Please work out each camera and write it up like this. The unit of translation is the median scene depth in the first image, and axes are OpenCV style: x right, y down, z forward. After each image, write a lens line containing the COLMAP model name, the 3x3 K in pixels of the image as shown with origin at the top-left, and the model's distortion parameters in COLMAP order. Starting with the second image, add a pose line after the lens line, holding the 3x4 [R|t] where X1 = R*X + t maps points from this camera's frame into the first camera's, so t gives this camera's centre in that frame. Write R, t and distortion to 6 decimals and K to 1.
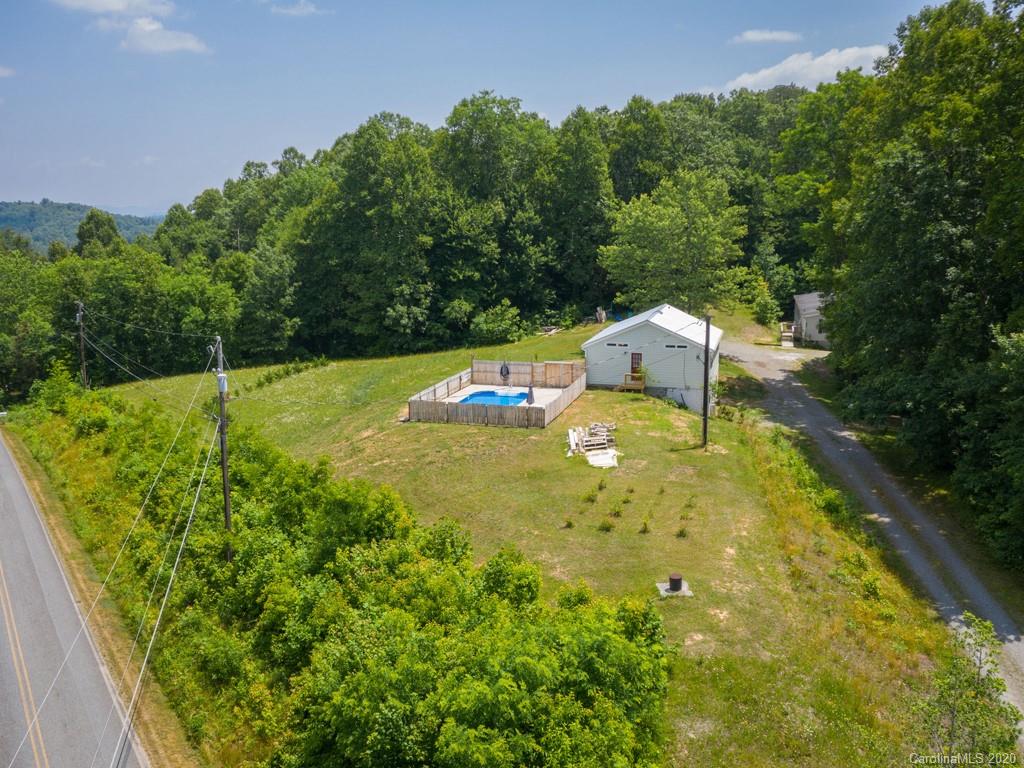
lens RADIAL K [[925.1, 0, 508.3], [0, 925.1, 383.5], [0, 0, 1]] dist [0.002144, 0.005230]
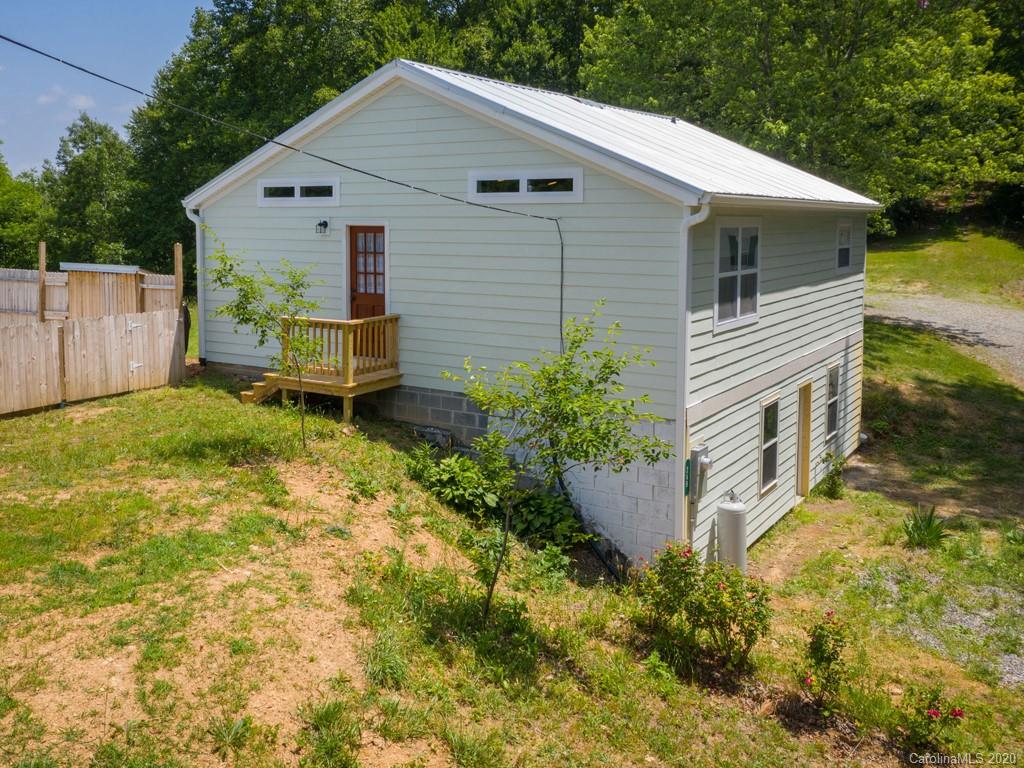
lens RADIAL K [[954.2, 0, 467.7], [0, 954.2, 286.9], [0, 0, 1]] dist [0.006775, 0.006037]
pose [[0.953621, 0.028640, -0.299645, 0.147899], [-0.061897, 0.992847, -0.102092, 0.001450], [0.294578, 0.115904, 0.948573, 0.518267]]
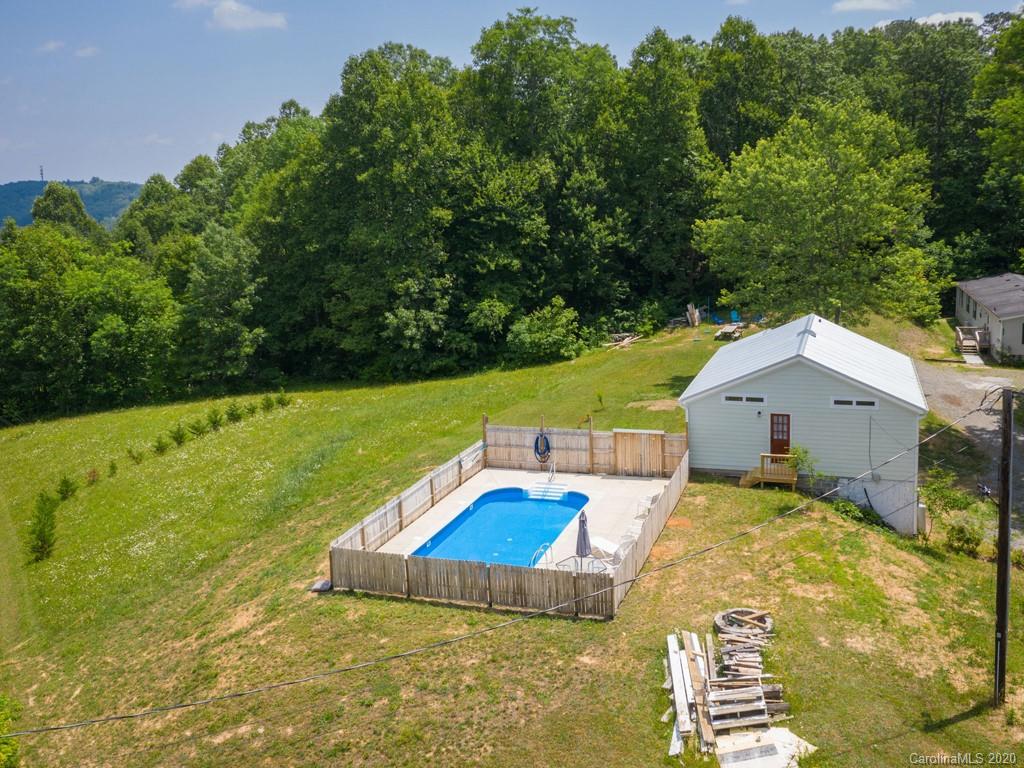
lens RADIAL K [[953.3, 0, 588.0], [0, 953.3, 292.7], [0, 0, 1]] dist [-0.009746, -0.001656]
pose [[0.999834, -0.015702, 0.009216, 0.013436], [0.016307, 0.997434, -0.069708, -0.043514], [-0.008098, 0.069847, 0.997525, 0.280209]]
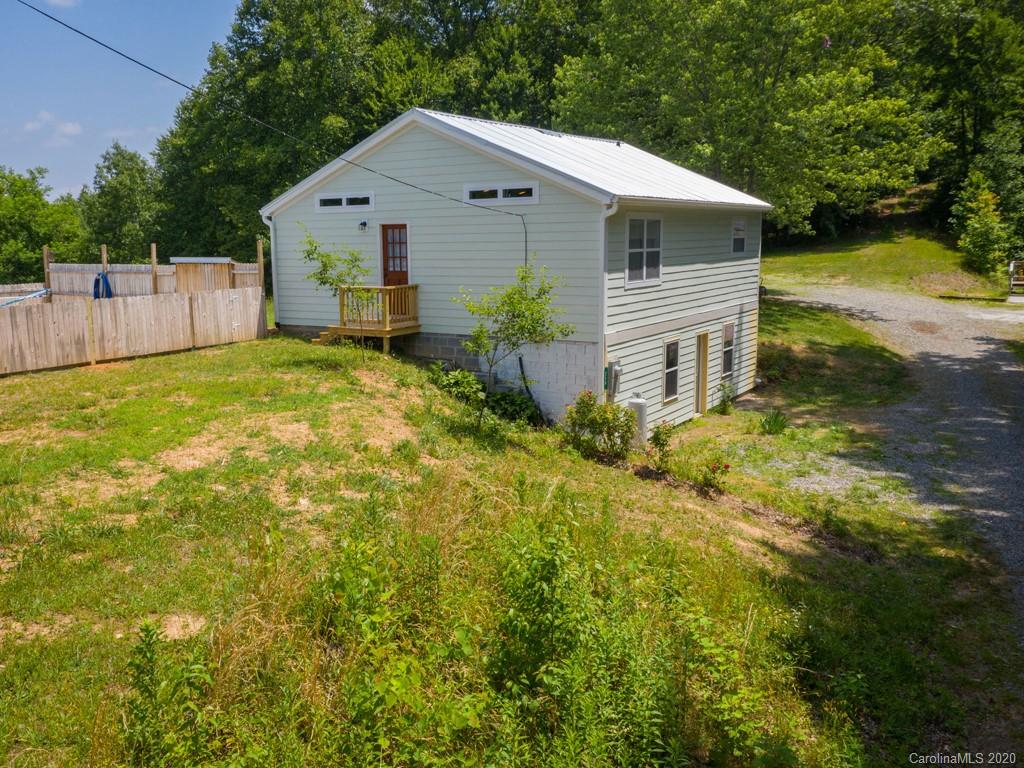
lens RADIAL K [[924.3, 0, 457.7], [0, 924.3, 382.9], [0, 0, 1]] dist [0.007144, -0.005515]
pose [[0.953392, 0.037556, -0.299387, 0.165538], [-0.044722, 0.998853, -0.017117, 0.016266], [0.298400, 0.029709, 0.953978, 0.460459]]
